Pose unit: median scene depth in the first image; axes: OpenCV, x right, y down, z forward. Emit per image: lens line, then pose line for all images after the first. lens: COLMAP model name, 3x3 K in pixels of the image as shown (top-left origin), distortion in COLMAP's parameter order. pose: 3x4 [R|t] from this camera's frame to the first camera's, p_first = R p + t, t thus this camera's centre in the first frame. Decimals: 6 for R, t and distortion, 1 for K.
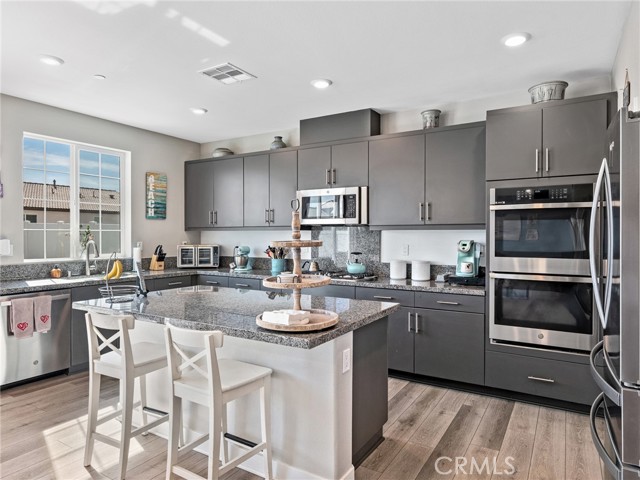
lens RADIAL K [[416.3, 0, 318.4], [0, 416.3, 238.7], [0, 0, 1]] dist [0.003400, 0.002211]
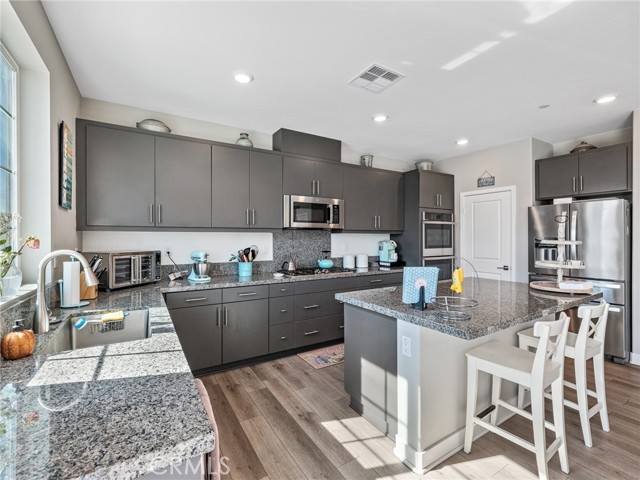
lens RADIAL K [[295.7, 0, 322.6], [0, 295.7, 239.8], [0, 0, 1]] dist [-0.004977, -0.000093]
pose [[0.440213, -0.008877, 0.897850, -0.786023], [0.009720, 0.999940, 0.005121, -0.005945], [-0.897841, 0.006473, 0.440273, 0.683174]]
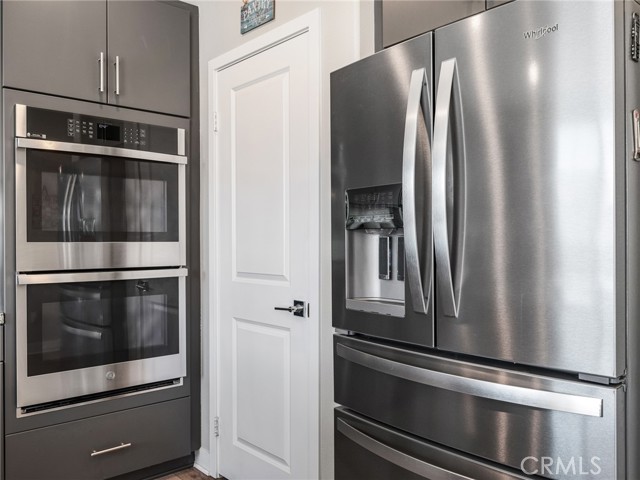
lens RADIAL K [[537.6, 0, 318.4], [0, 537.6, 243.9], [0, 0, 1]] dist [-0.009507, -0.004733]
pose [[0.284485, -0.007615, 0.958650, -0.078744], [0.010343, 0.999935, 0.004874, 0.038134], [-0.958625, 0.008528, 0.284546, 0.394911]]
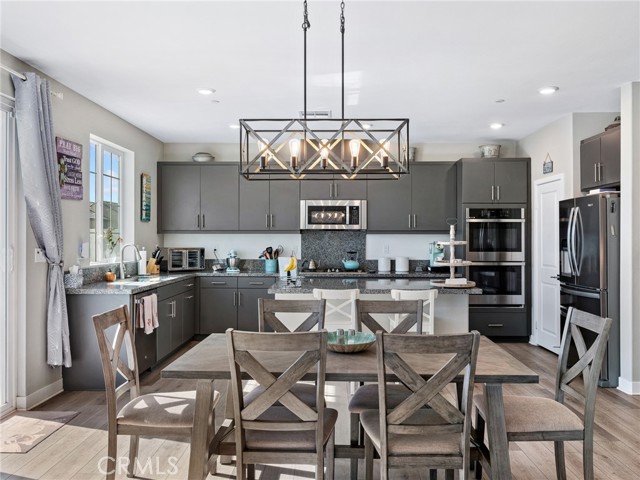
lens RADIAL K [[537.6, 0, 321.5], [0, 537.6, 237.4], [0, 0, 1]] dist [-0.009507, -0.004733]
pose [[0.857284, 0.001327, 0.514841, -0.902501], [0.004986, 0.999928, -0.010880, 0.007039], [-0.514819, 0.011894, 0.857216, -0.370745]]
